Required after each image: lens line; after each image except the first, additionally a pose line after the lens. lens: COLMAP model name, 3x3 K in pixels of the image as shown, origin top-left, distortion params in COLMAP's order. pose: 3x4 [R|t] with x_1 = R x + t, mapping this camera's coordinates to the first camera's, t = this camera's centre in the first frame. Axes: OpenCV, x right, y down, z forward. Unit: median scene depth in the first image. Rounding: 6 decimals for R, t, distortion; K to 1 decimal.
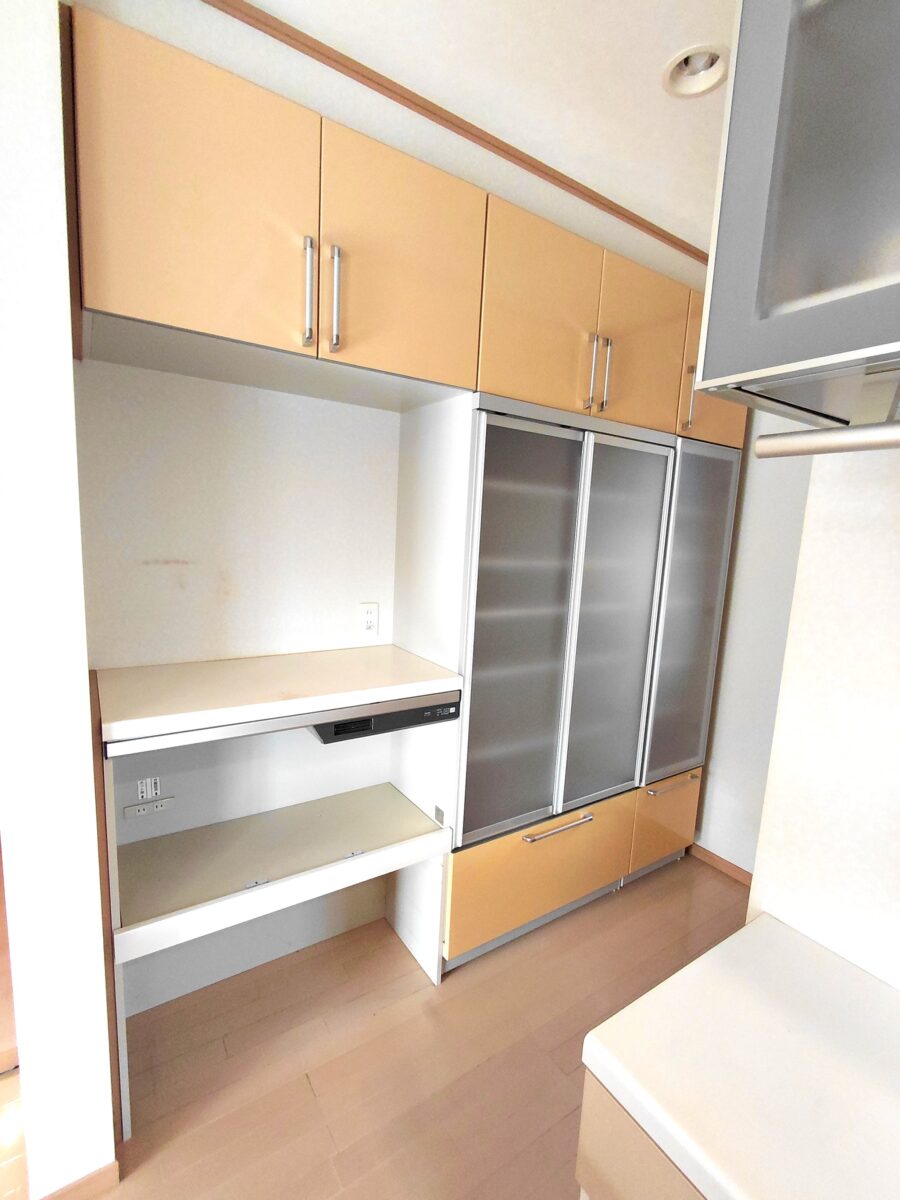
lens RADIAL K [[552.1, 0, 448.5], [0, 552.1, 602.6], [0, 0, 1]] dist [-0.012844, 0.001171]
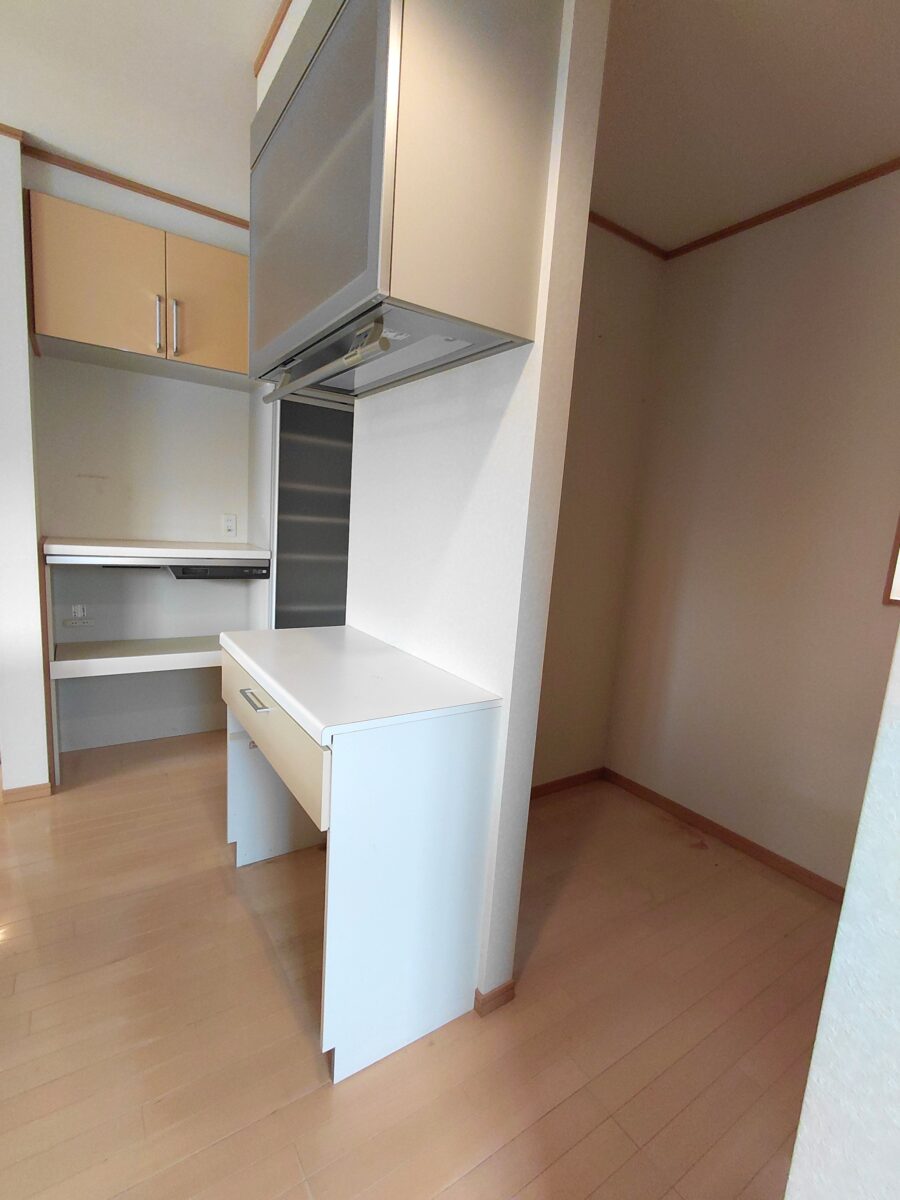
lens RADIAL K [[552.1, 0, 450.9], [0, 552.1, 601.9], [0, 0, 1]] dist [-0.012844, 0.001171]
pose [[0.999683, 0.020224, 0.014976, 0.711651], [-0.020427, 0.999700, 0.013531, 0.328693], [-0.014698, -0.013833, 0.999796, -0.876112]]
